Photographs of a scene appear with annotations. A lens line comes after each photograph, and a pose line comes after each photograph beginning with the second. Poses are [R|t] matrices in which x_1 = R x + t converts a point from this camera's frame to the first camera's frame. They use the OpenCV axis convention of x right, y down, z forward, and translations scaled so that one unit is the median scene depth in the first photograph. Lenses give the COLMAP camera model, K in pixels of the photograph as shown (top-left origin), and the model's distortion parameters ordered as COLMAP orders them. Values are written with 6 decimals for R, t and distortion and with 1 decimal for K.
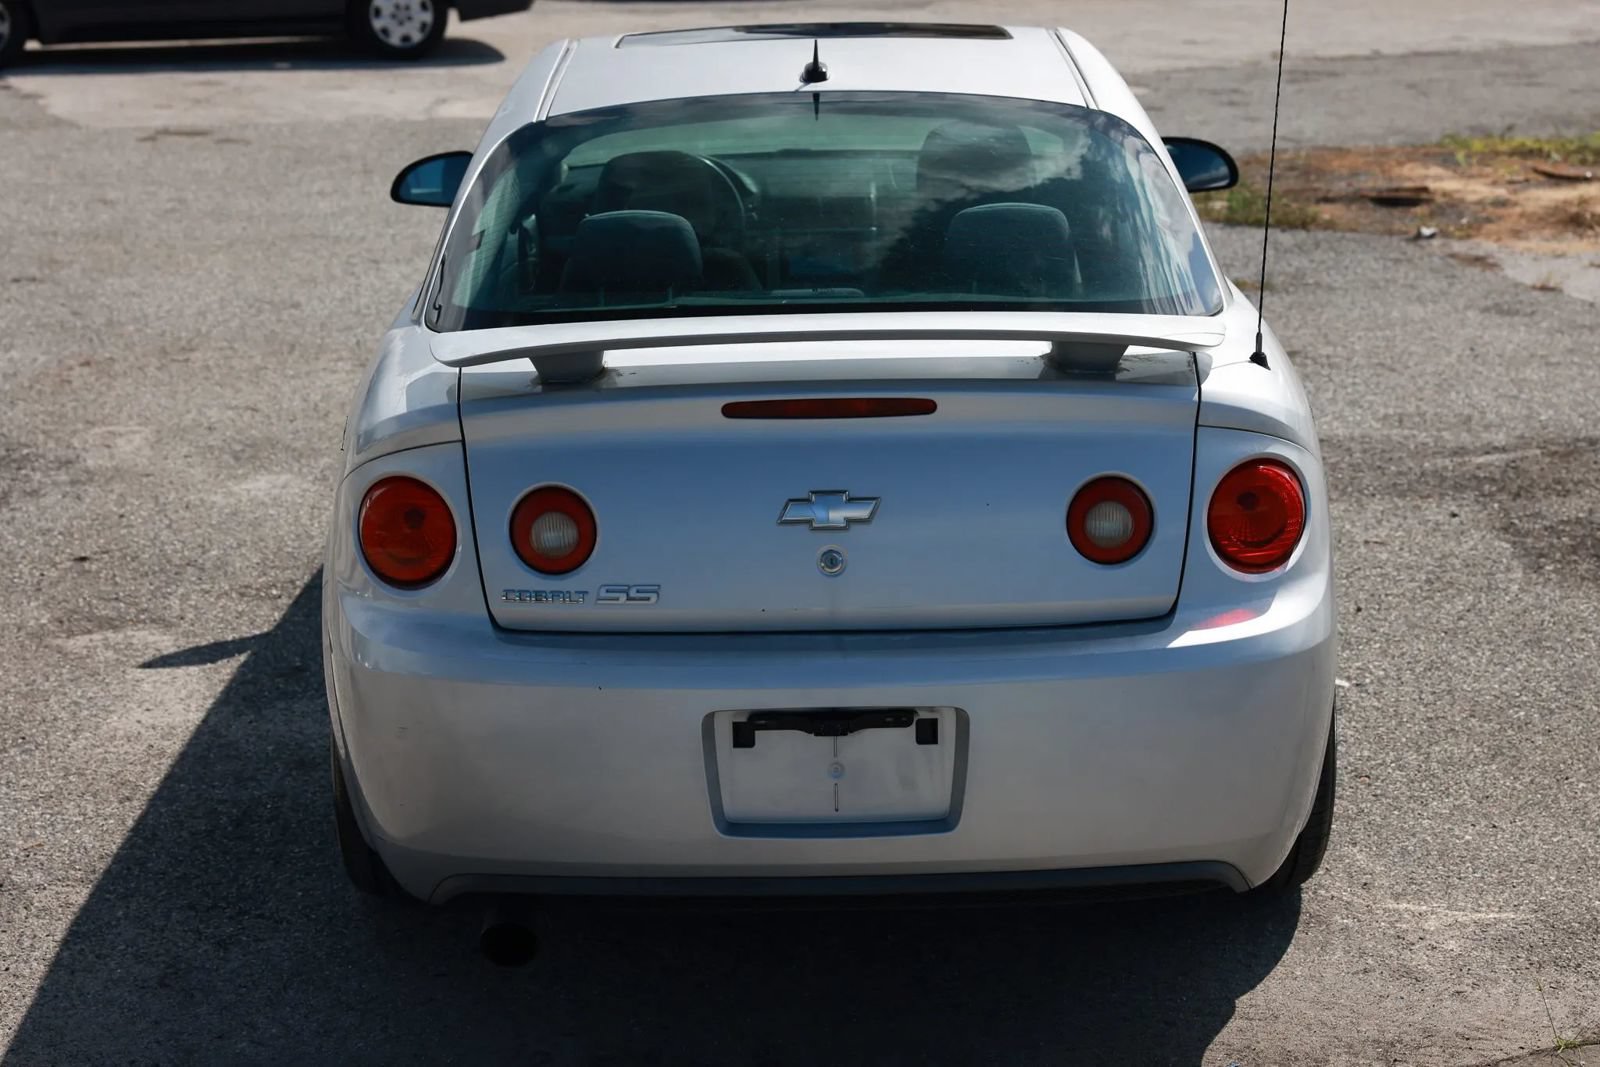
lens RADIAL K [[2604.5, 0, 800.0], [0, 2604.5, 533.5], [0, 0, 1]] dist [0.102964, 0.030035]
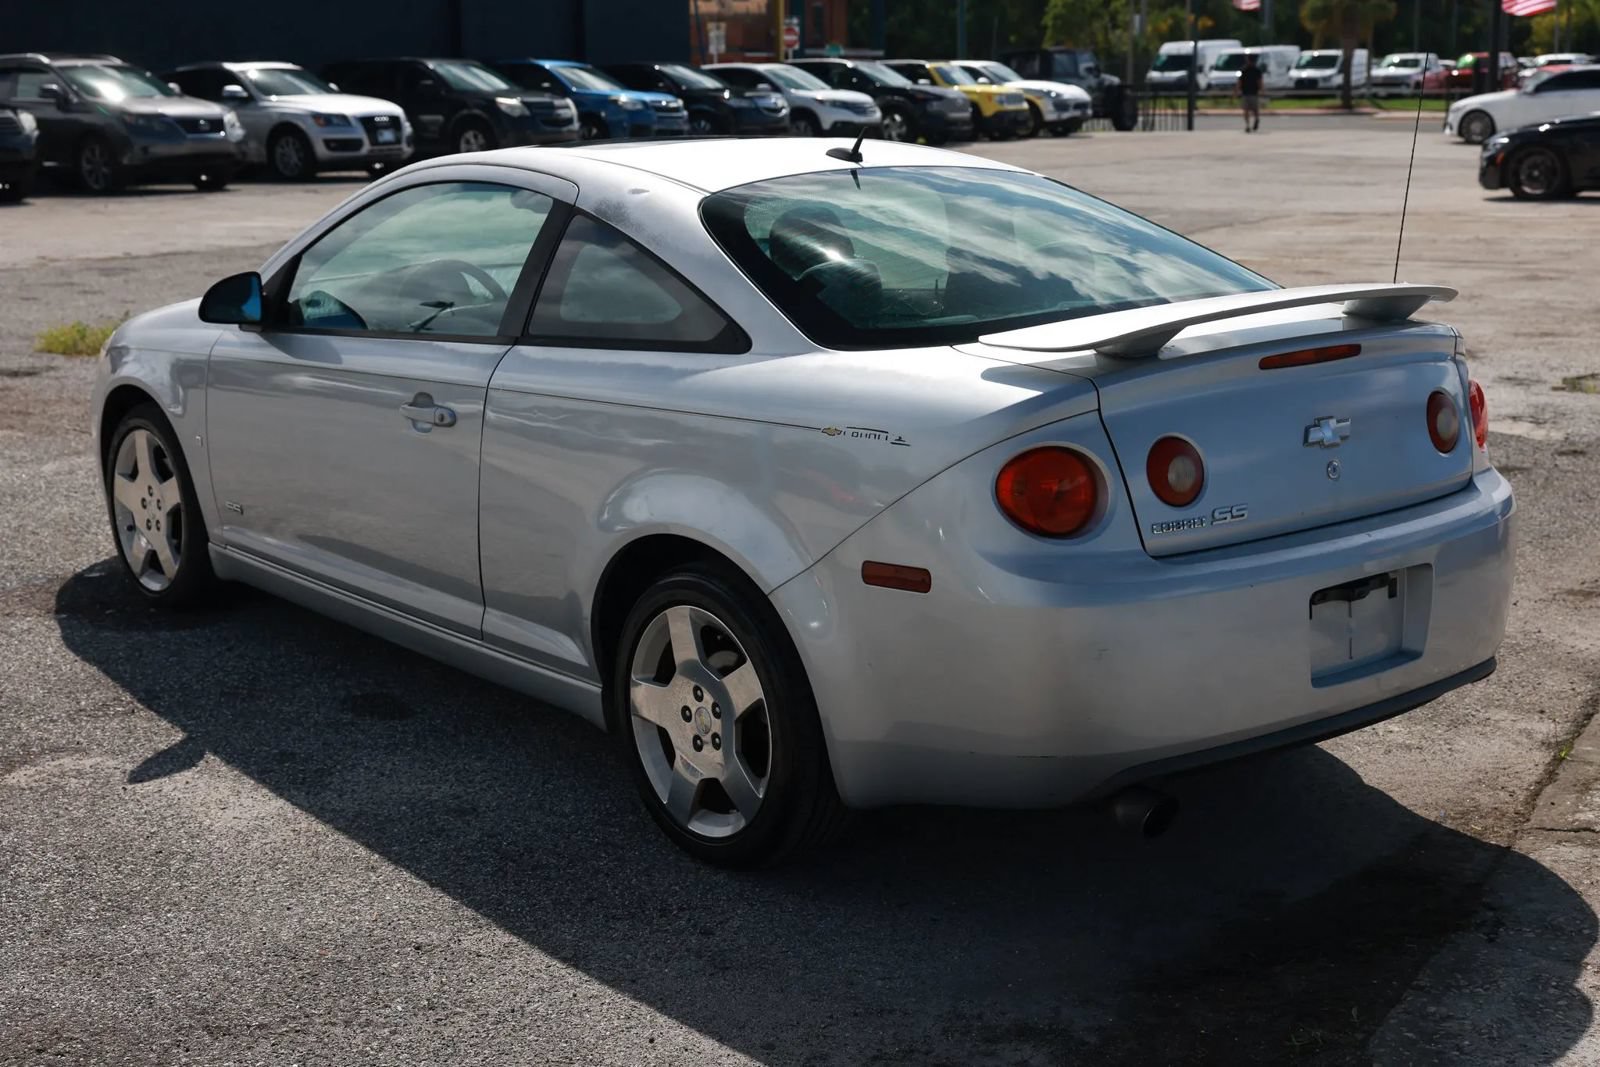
lens RADIAL K [[2115.9, 0, 800.0], [0, 2115.9, 533.5], [0, 0, 1]] dist [0.013221, 0.018192]
pose [[0.786838, -0.126672, 0.604019, -0.648231], [0.162407, 0.986713, -0.004634, 0.002616], [-0.595407, 0.101743, 0.796956, 0.234755]]
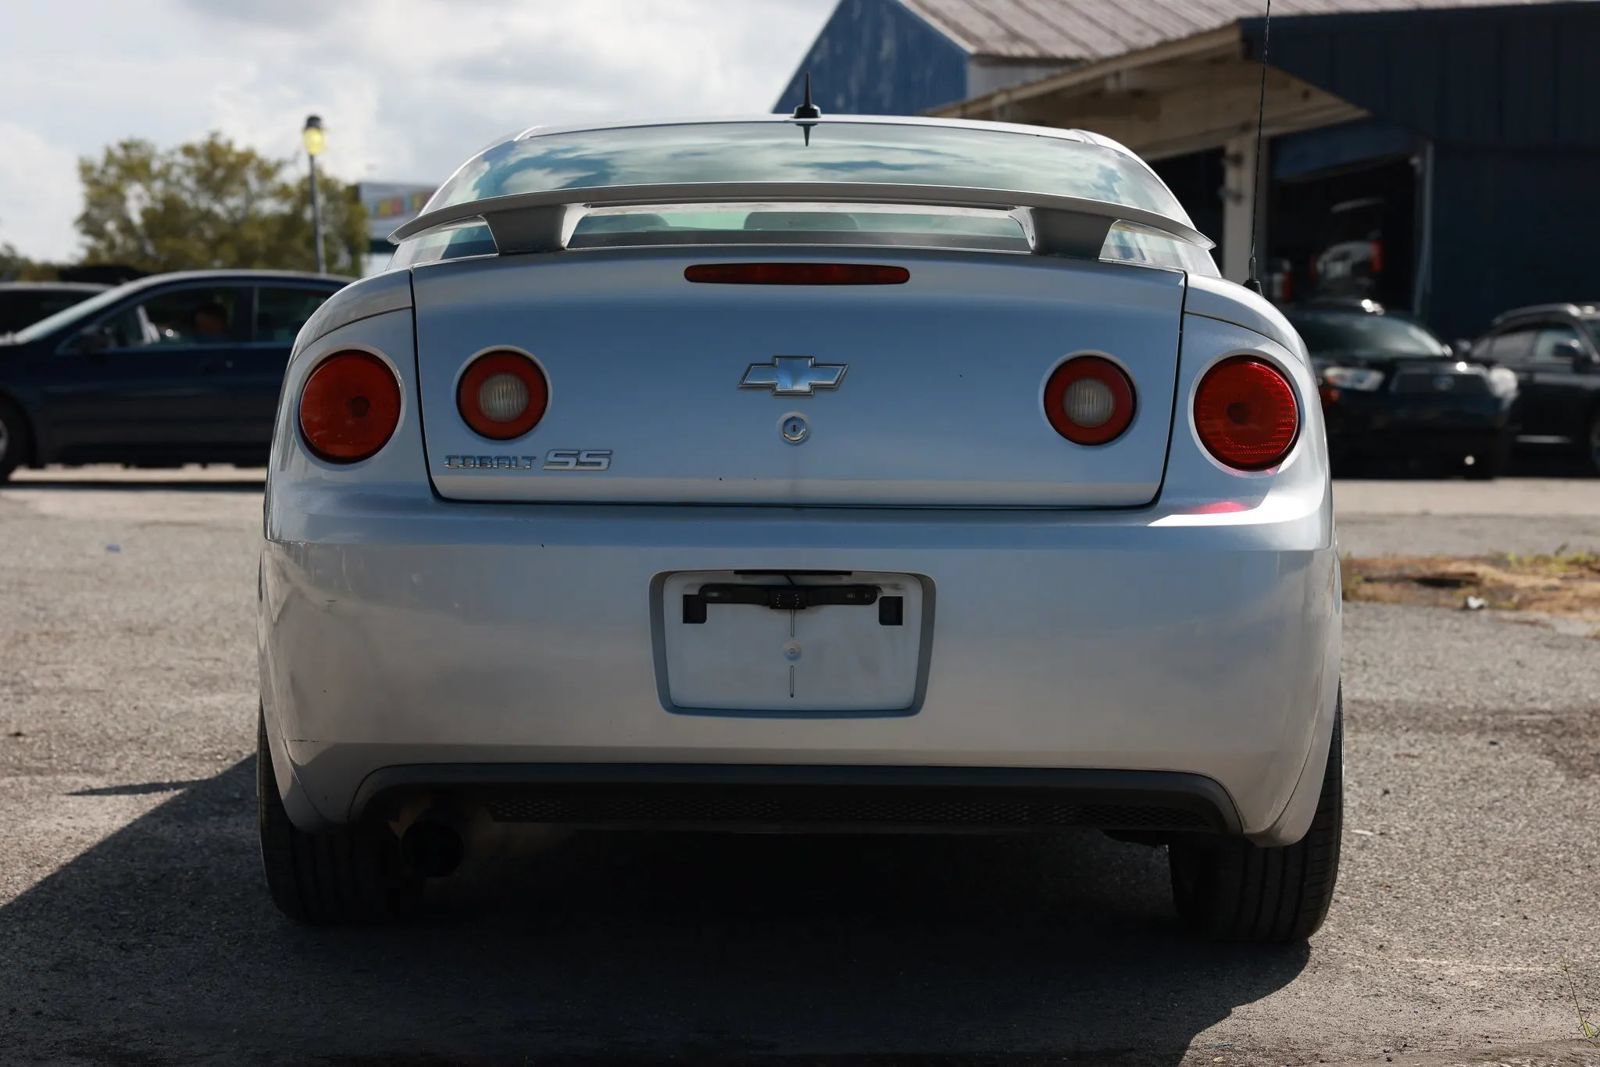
lens RADIAL K [[2787.3, 0, 800.0], [0, 2787.3, 533.5], [0, 0, 1]] dist [0.106477, -0.034793]
pose [[0.999518, 0.028445, -0.012454, 0.021073], [-0.030395, 0.978299, -0.204959, 0.193149], [0.006354, 0.205238, 0.978691, 0.014134]]
